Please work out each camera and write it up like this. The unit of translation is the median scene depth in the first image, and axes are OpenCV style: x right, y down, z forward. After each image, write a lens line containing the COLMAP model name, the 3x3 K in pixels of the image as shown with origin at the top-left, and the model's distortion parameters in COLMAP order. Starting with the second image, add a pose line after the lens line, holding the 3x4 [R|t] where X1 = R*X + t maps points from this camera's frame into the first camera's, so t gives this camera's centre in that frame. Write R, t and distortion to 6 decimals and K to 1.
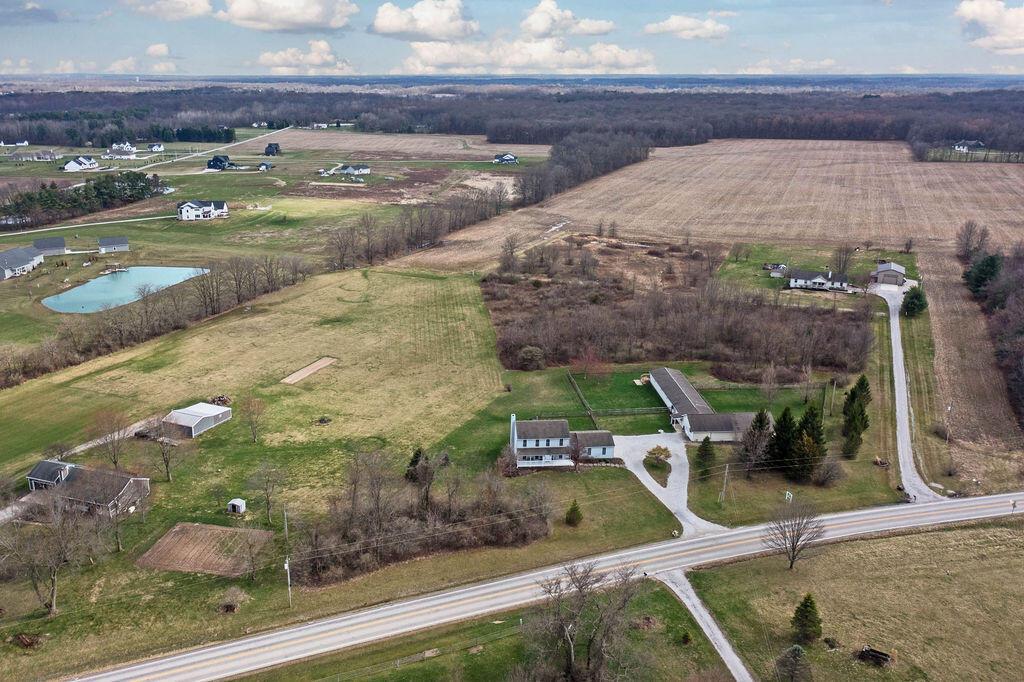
lens RADIAL K [[844.9, 0, 501.2], [0, 844.9, 336.2], [0, 0, 1]] dist [-0.006675, 0.016834]
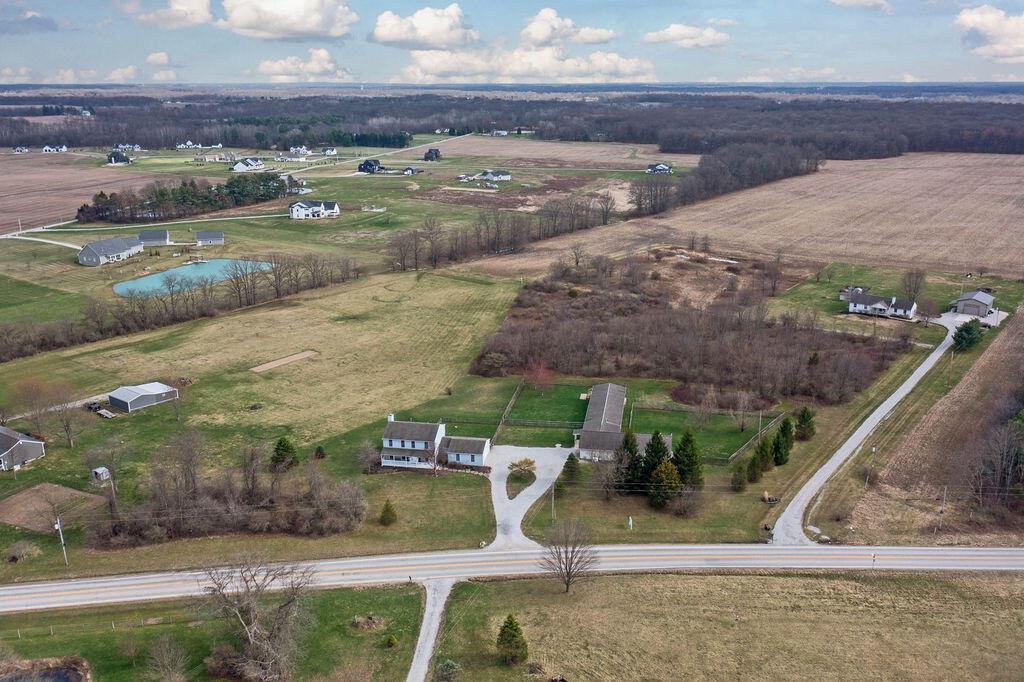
lens RADIAL K [[844.9, 0, 522.8], [0, 844.9, 347.2], [0, 0, 1]] dist [-0.006675, 0.016834]
pose [[0.974697, 0.065845, -0.213614, 0.265085], [-0.065228, 0.997821, 0.009946, -0.006933], [0.213804, 0.004239, 0.976867, 0.020878]]
